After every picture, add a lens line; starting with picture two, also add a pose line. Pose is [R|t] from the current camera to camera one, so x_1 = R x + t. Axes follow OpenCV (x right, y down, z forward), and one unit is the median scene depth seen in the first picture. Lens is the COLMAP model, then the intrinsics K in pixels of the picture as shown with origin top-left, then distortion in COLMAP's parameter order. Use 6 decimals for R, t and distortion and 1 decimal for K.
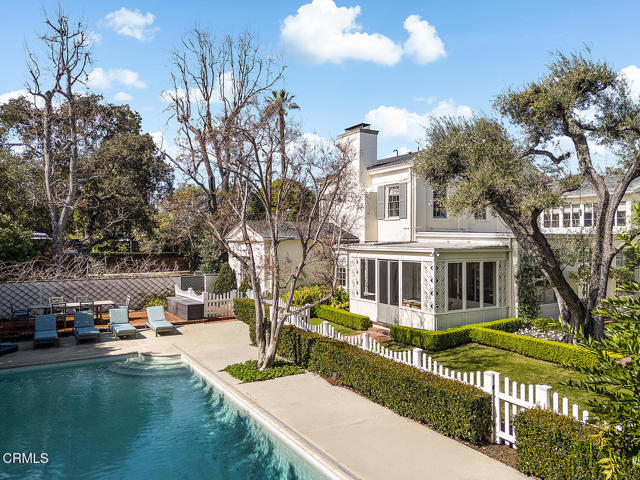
lens RADIAL K [[487.9, 0, 317.0], [0, 487.9, 239.1], [0, 0, 1]] dist [0.078176, -0.072876]
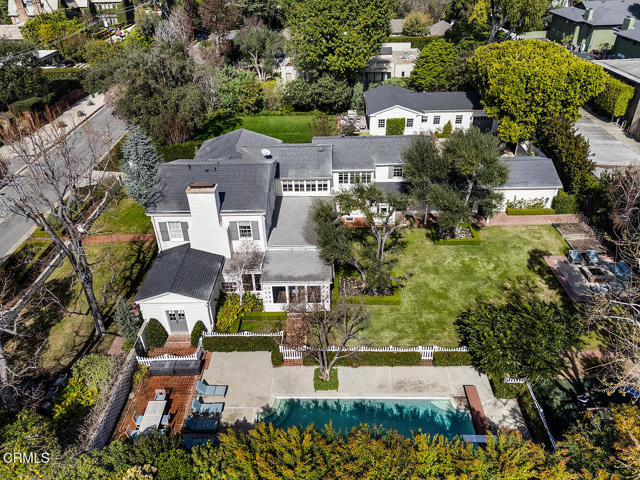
lens RADIAL K [[487.9, 0, 317.0], [0, 487.9, 239.1], [0, 0, 1]] dist [0.078176, -0.072876]
pose [[0.532260, -0.471415, 0.703183, -0.892747], [0.027453, 0.839790, 0.542216, -0.956616], [-0.846136, -0.269296, 0.459929, 0.097277]]
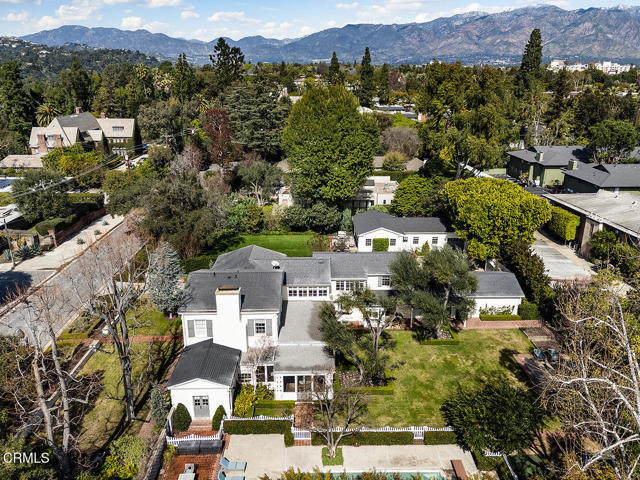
lens RADIAL K [[487.9, 0, 317.0], [0, 487.9, 239.1], [0, 0, 1]] dist [0.078176, -0.072876]
pose [[0.508108, -0.283428, 0.813324, -1.223488], [0.005333, 0.945322, 0.326095, -1.061745], [-0.861277, -0.161354, 0.481837, -0.009642]]
